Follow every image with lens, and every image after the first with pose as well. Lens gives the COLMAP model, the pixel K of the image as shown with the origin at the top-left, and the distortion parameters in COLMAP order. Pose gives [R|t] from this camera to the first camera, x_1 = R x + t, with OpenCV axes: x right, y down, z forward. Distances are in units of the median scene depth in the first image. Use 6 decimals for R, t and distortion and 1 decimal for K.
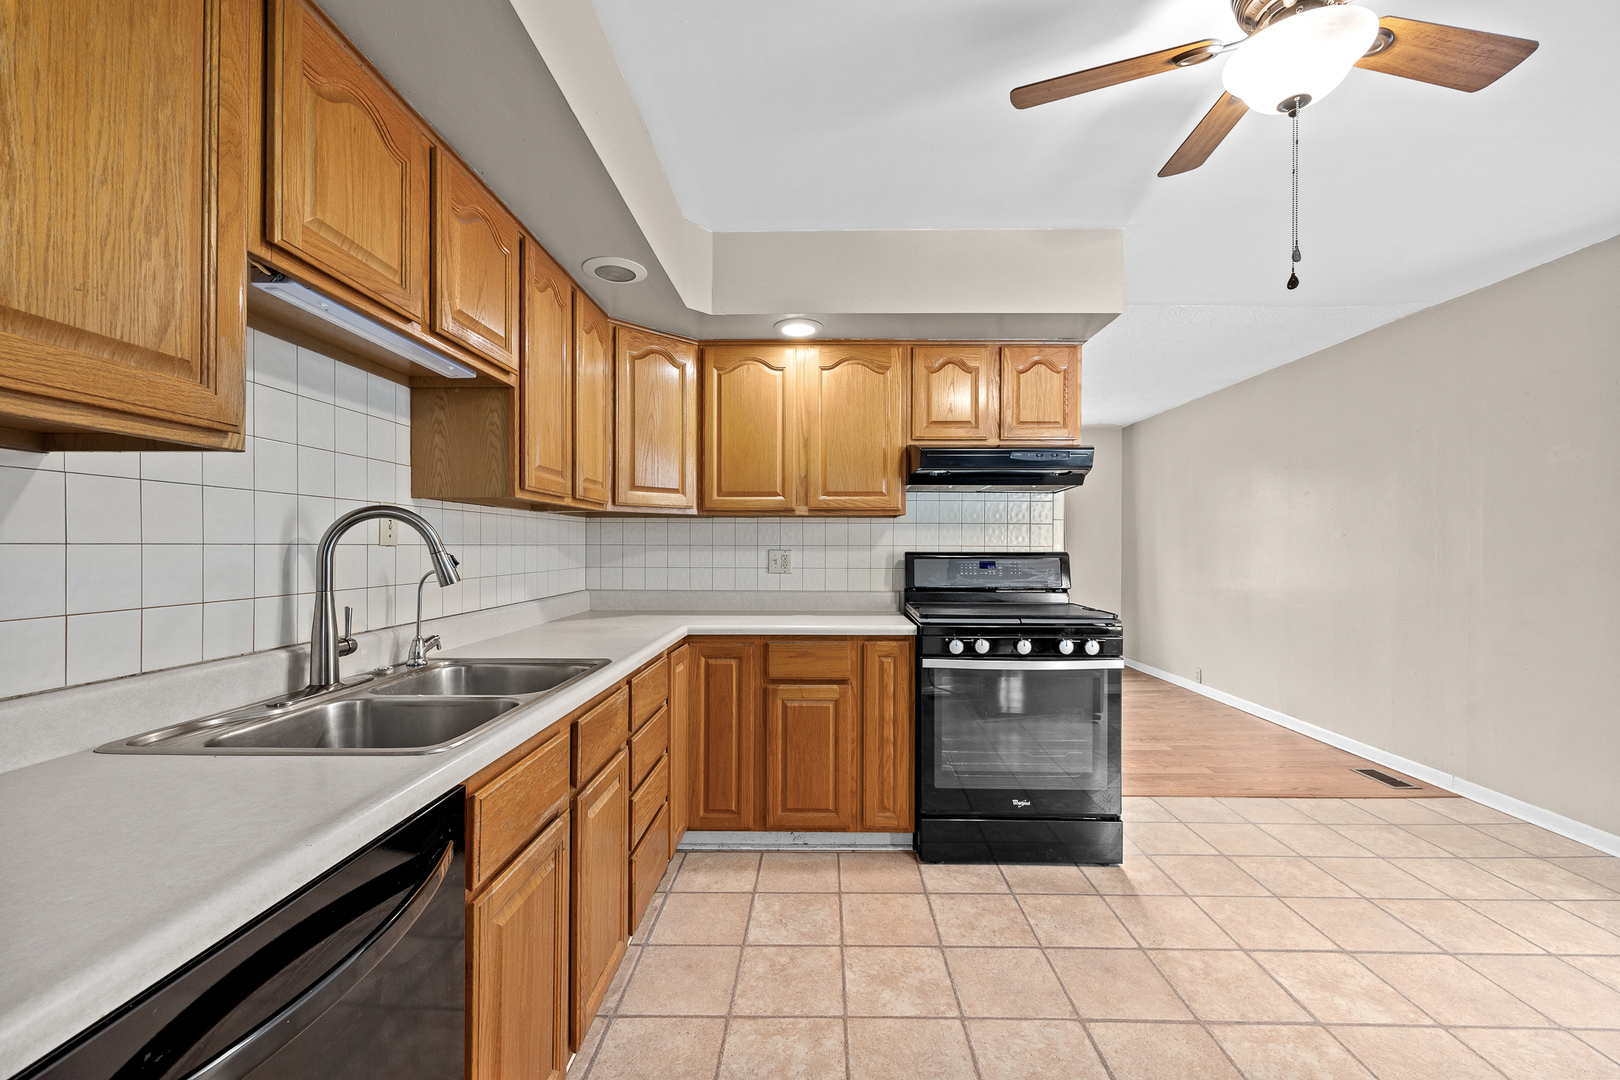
lens RADIAL K [[653.2, 0, 810.2], [0, 653.2, 545.1], [0, 0, 1]] dist [-0.000452, -0.000074]
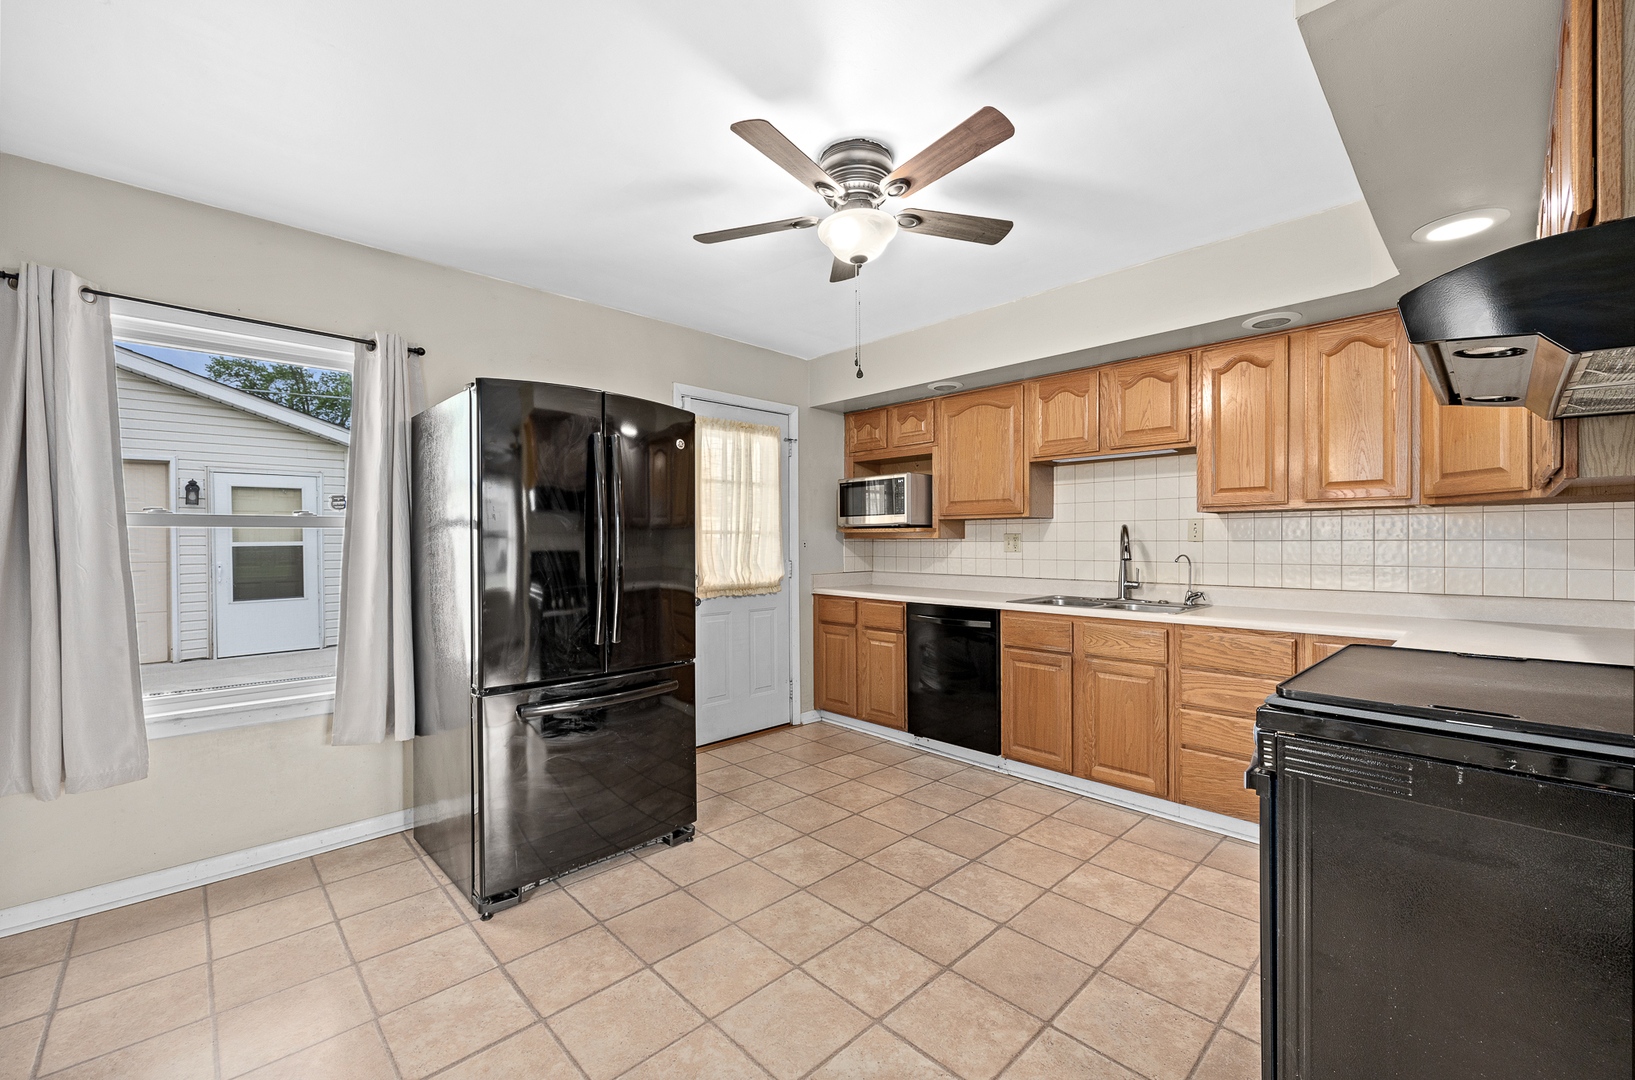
lens RADIAL K [[663.5, 0, 823.3], [0, 663.5, 542.8], [0, 0, 1]] dist [-0.000605, 0.001259]
pose [[-0.698941, 0.001039, -0.715178, 1.018153], [0.003378, 0.999993, -0.001848, 0.002664], [0.715171, -0.003708, -0.698940, 1.075888]]
